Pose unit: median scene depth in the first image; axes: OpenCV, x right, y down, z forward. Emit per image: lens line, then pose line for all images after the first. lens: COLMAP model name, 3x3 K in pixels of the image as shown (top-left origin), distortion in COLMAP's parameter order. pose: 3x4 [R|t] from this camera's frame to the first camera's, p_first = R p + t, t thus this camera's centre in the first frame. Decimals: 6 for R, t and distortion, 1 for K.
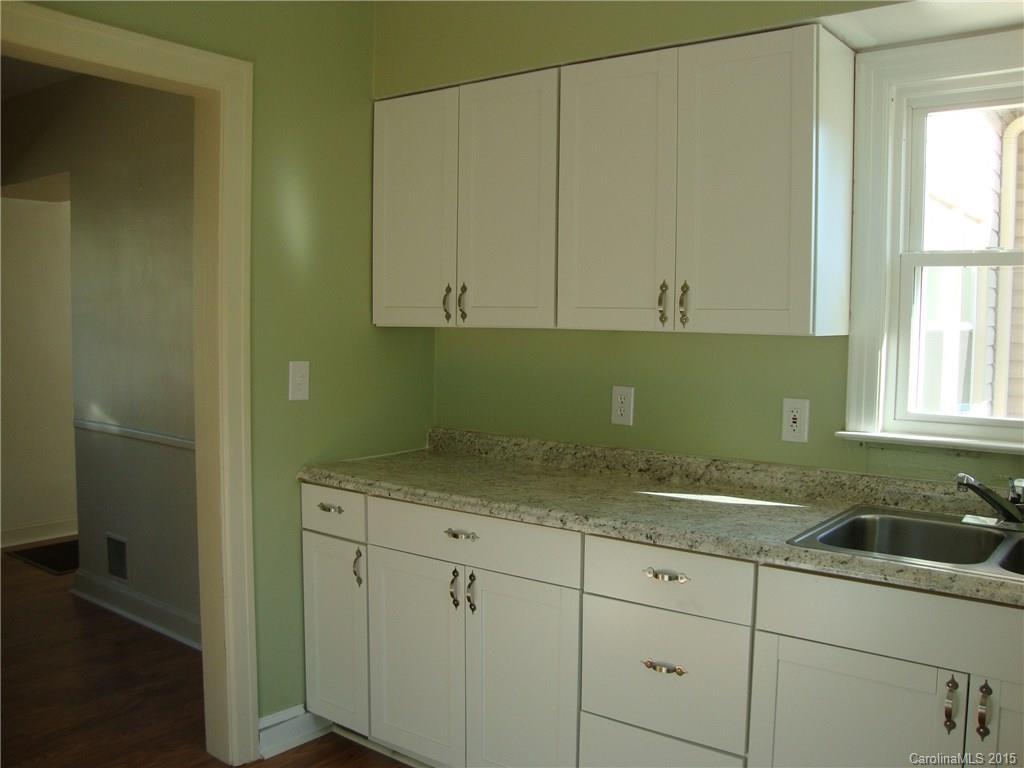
lens RADIAL K [[914.4, 0, 535.3], [0, 914.4, 398.7], [0, 0, 1]] dist [-0.163982, 0.136729]
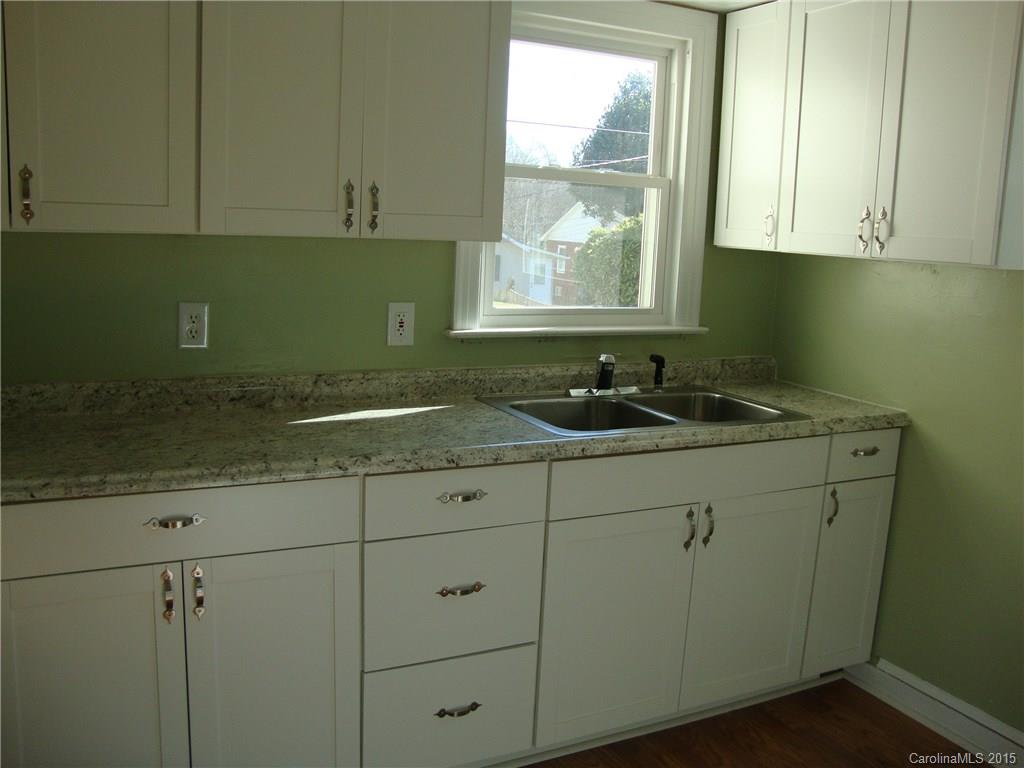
lens RADIAL K [[914.4, 0, 498.9], [0, 914.4, 366.1], [0, 0, 1]] dist [-0.163982, 0.136729]
pose [[0.446712, -0.122553, 0.886245, -0.560334], [0.043545, 0.992378, 0.115281, -0.041301], [-0.893618, -0.012906, 0.448643, 0.449467]]
